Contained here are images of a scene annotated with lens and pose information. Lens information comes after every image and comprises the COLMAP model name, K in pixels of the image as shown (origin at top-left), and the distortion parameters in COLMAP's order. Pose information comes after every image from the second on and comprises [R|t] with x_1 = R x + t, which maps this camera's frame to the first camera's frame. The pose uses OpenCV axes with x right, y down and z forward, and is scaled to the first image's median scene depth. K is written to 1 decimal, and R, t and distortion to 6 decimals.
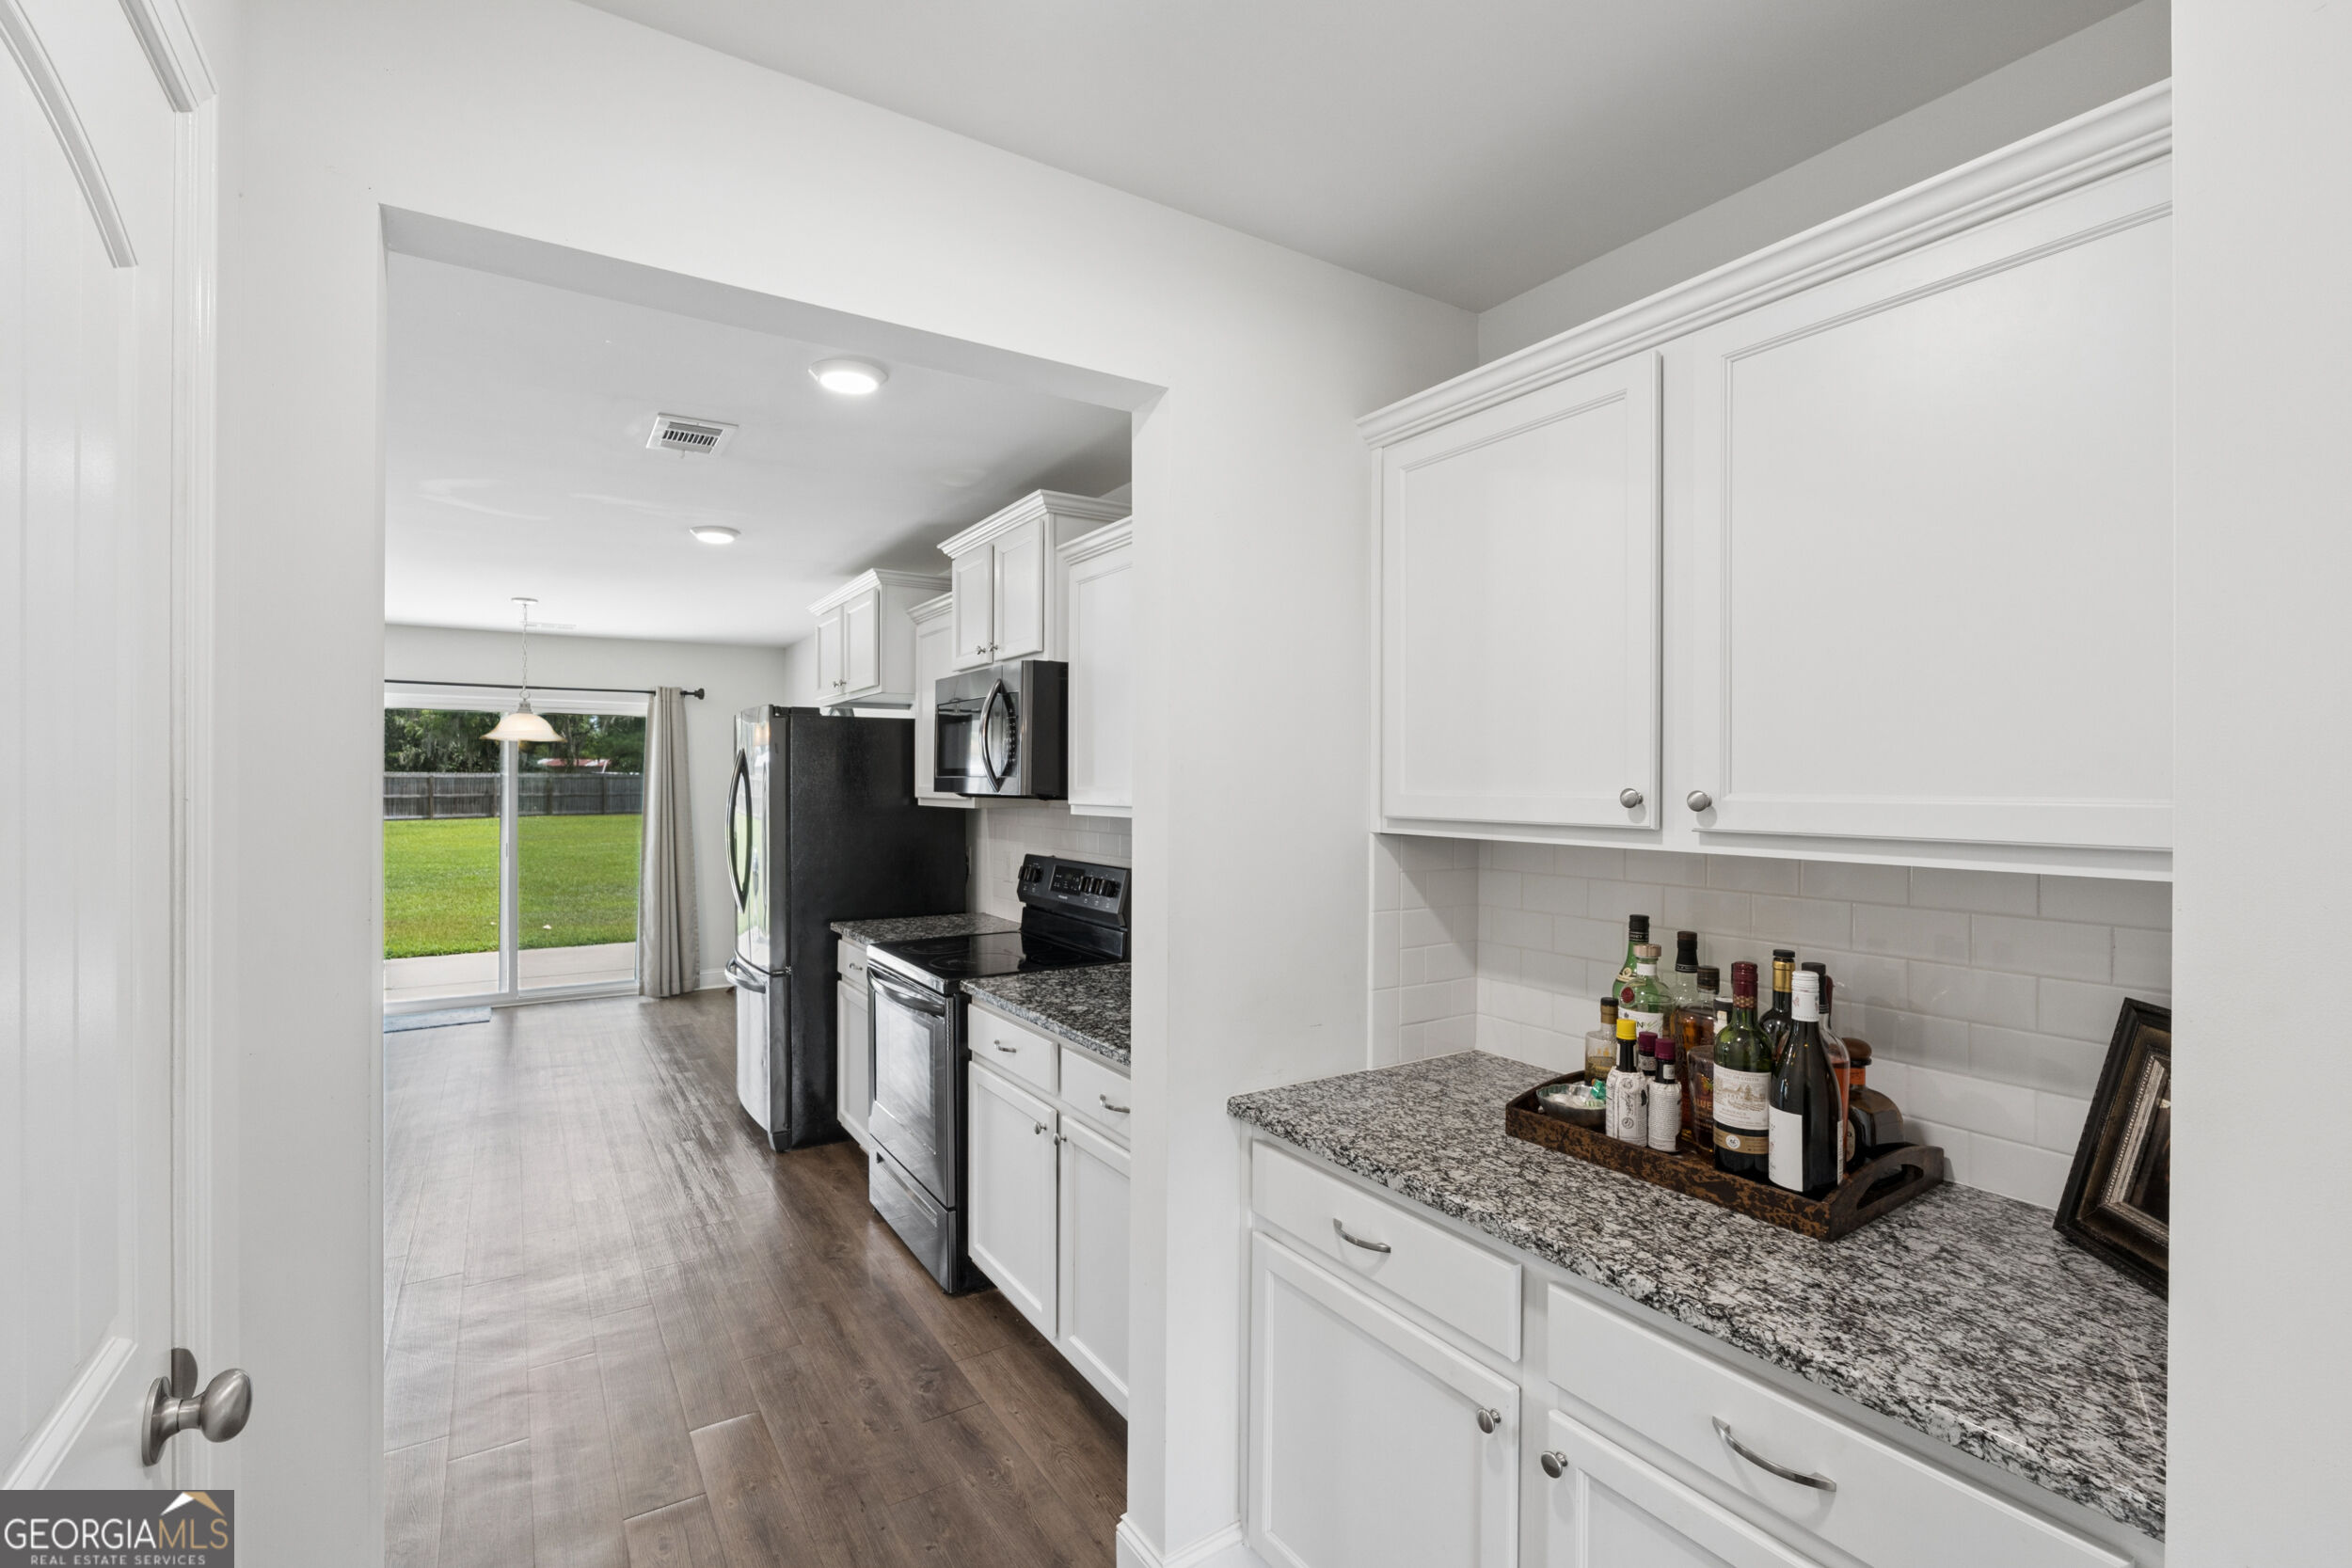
lens RADIAL K [[1049.1, 0, 1172.3], [0, 1049.1, 771.9], [0, 0, 1]] dist [0.000014, -0.000038]
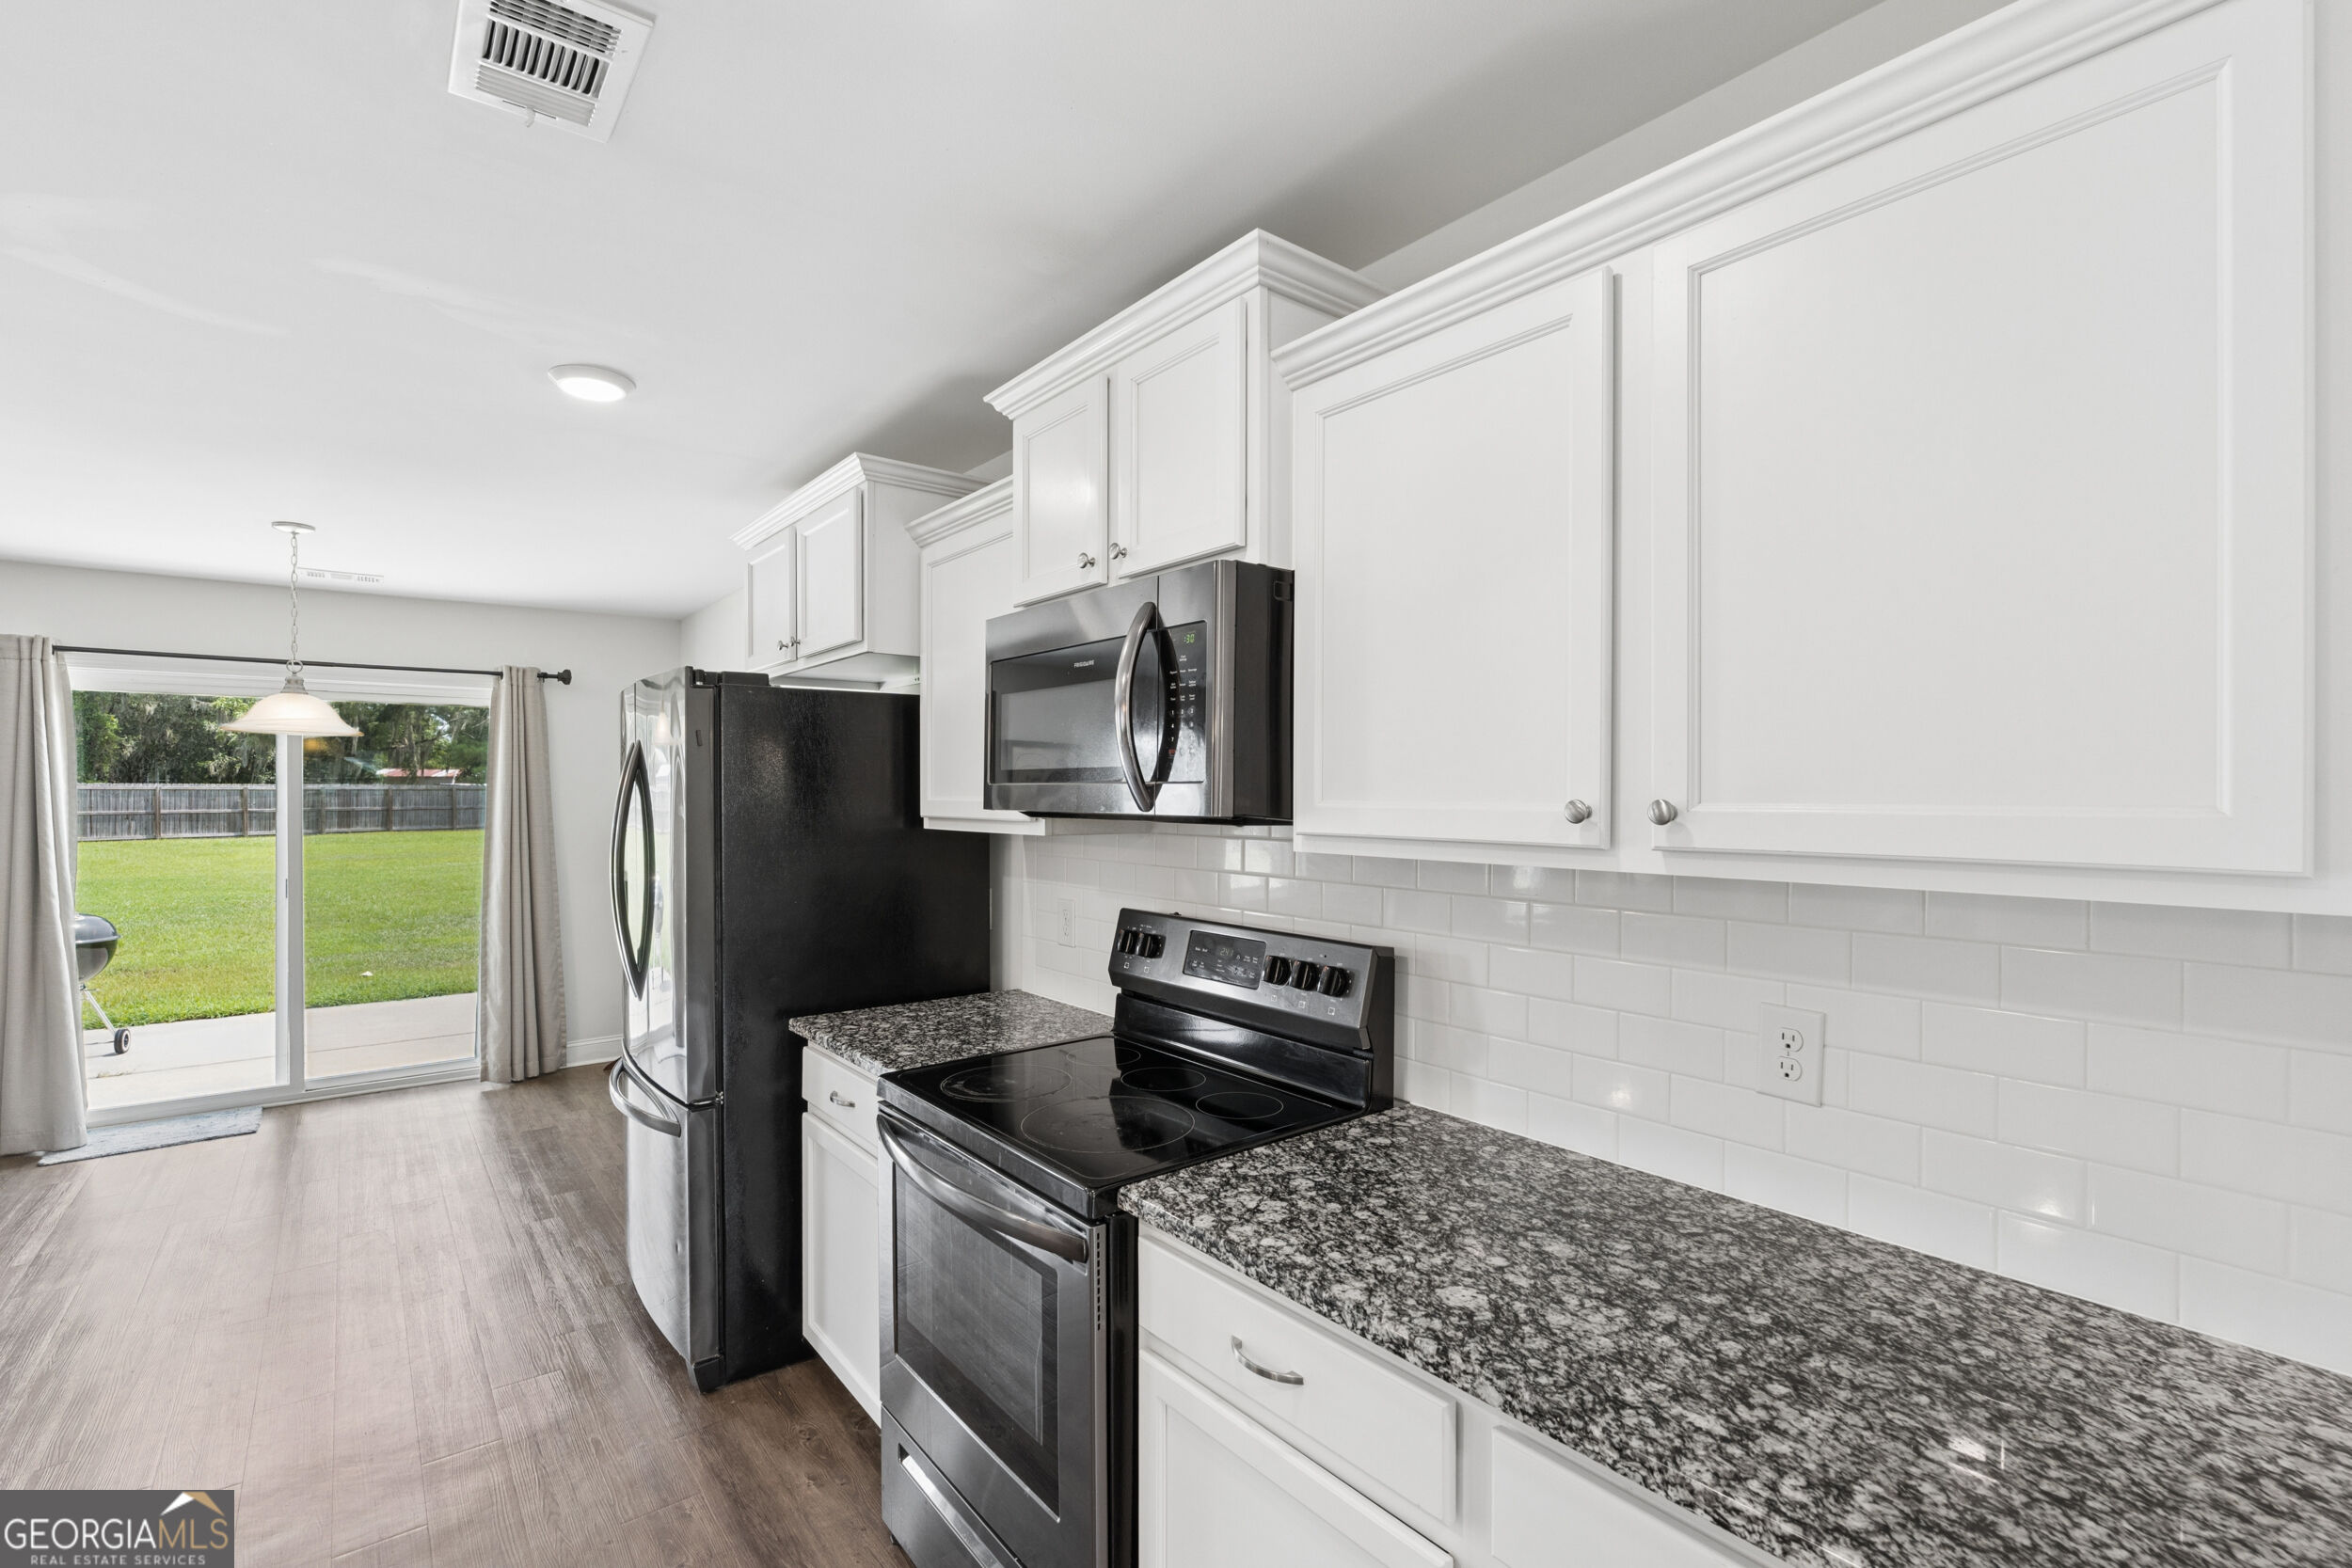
lens RADIAL K [[1035.6, 0, 1162.4], [0, 1035.6, 787.5], [0, 0, 1]] dist [-0.001322, 0.000092]
pose [[0.994919, -0.002418, 0.100646, -0.147559], [0.001912, 0.999985, 0.005126, 0.002985], [-0.100657, -0.004907, 0.994909, 0.324654]]
